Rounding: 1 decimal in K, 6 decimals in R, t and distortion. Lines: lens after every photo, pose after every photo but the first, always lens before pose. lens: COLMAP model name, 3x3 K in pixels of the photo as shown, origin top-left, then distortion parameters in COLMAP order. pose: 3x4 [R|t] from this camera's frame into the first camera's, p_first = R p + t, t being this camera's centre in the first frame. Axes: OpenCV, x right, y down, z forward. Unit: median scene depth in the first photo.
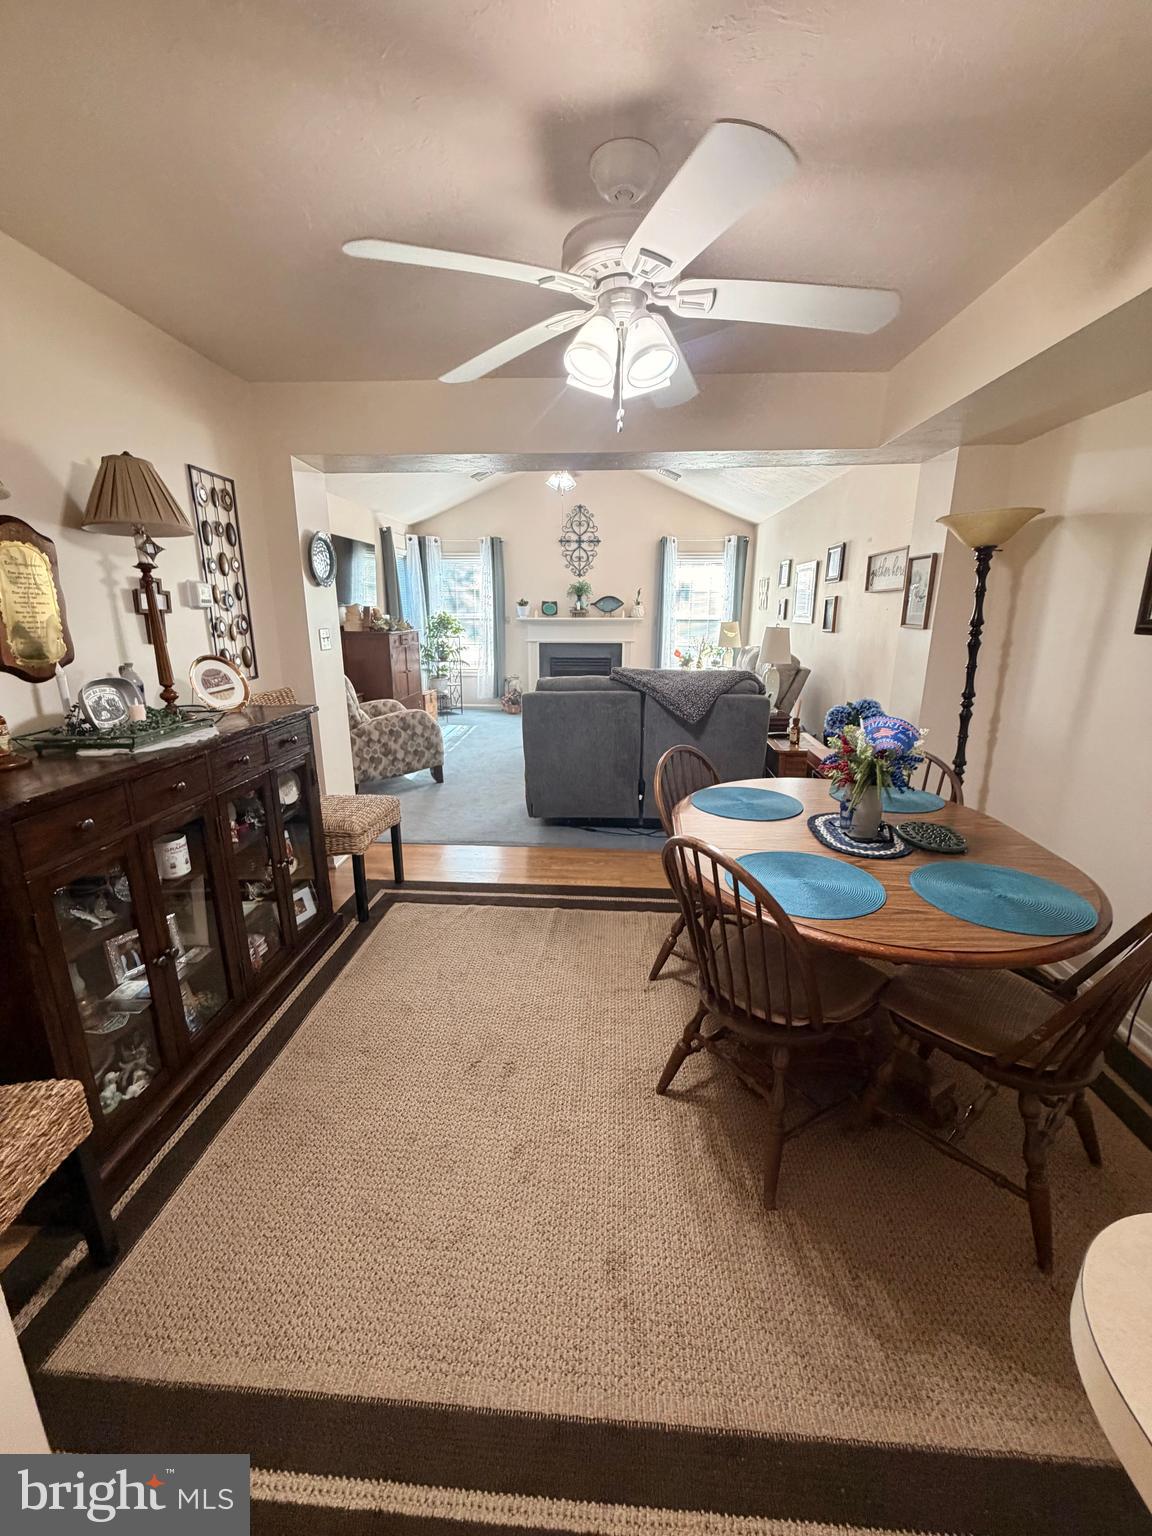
lens RADIAL K [[613.7, 0, 574.2], [0, 613.7, 765.3], [0, 0, 1]] dist [-0.001170, 0.000775]
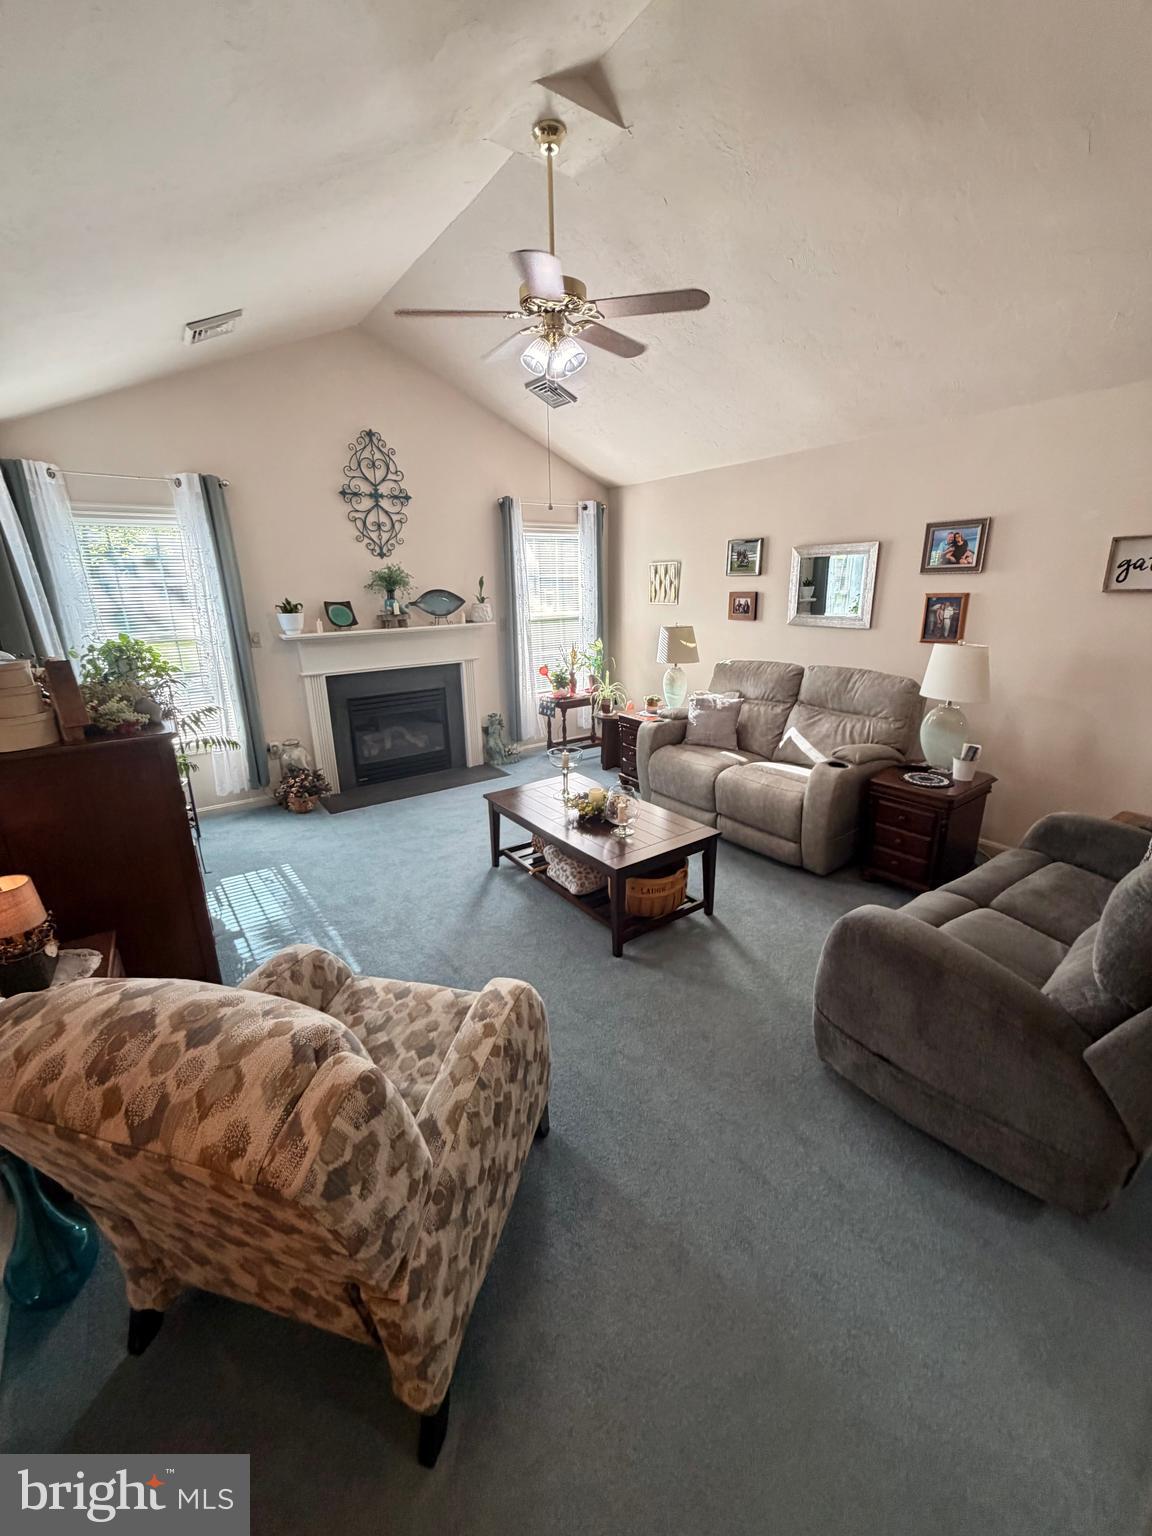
lens RADIAL K [[613.7, 0, 574.2], [0, 613.7, 765.3], [0, 0, 1]] dist [-0.001170, 0.000775]
pose [[0.768809, -0.201582, 0.606876, -0.246789], [0.179345, 0.978898, 0.097954, -0.139143], [-0.613815, 0.033532, 0.788738, 0.436397]]
